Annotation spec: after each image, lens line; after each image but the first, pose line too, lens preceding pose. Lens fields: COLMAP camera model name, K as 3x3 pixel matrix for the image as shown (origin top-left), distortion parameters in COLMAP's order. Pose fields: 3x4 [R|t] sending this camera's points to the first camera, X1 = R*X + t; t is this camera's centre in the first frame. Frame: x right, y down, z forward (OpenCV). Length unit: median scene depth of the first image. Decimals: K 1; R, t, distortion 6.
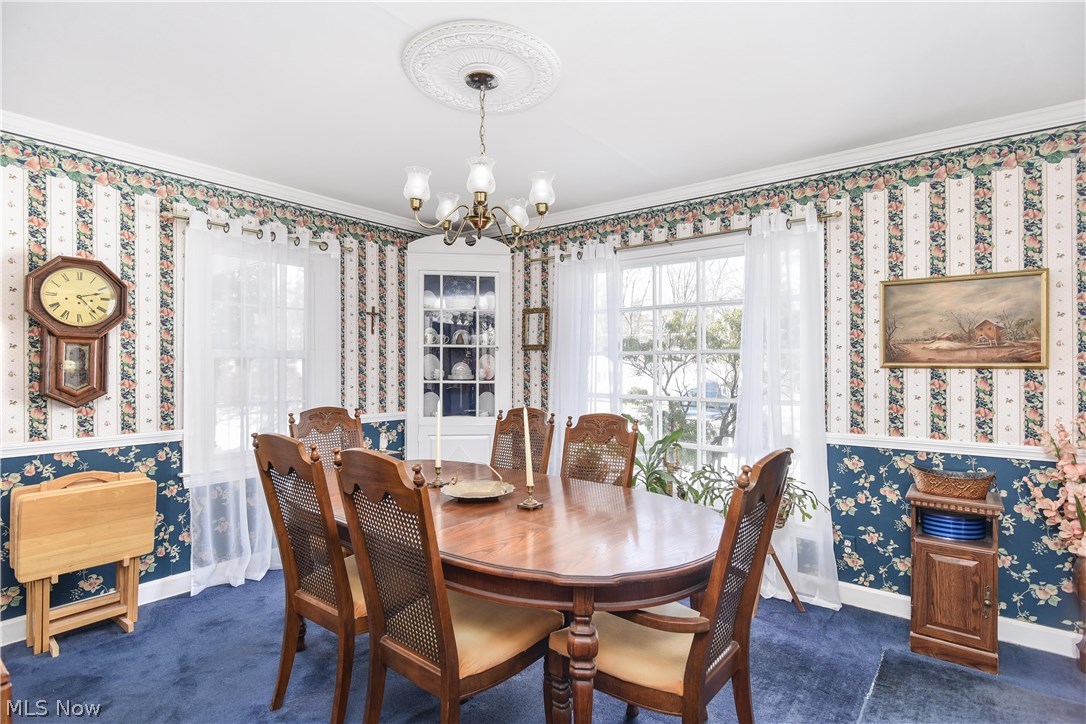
lens RADIAL K [[530.0, 0, 542.8], [0, 530.0, 362.3], [0, 0, 1]] dist [-0.018196, -0.000119]
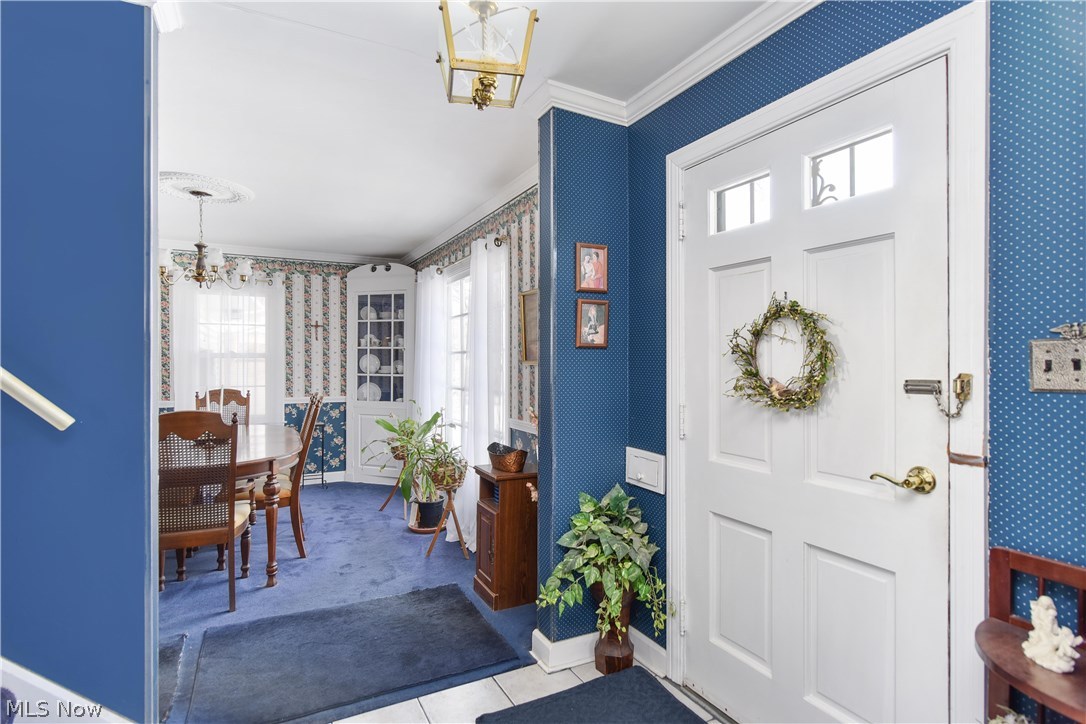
lens RADIAL K [[554.6, 0, 544.5], [0, 554.6, 362.2], [0, 0, 1]] dist [0.001911, 0.000121]
pose [[0.910059, 0.001013, -0.414478, 1.273085], [0.002465, 0.999966, 0.007855, -0.007826], [0.414472, -0.008170, 0.910025, -0.146146]]
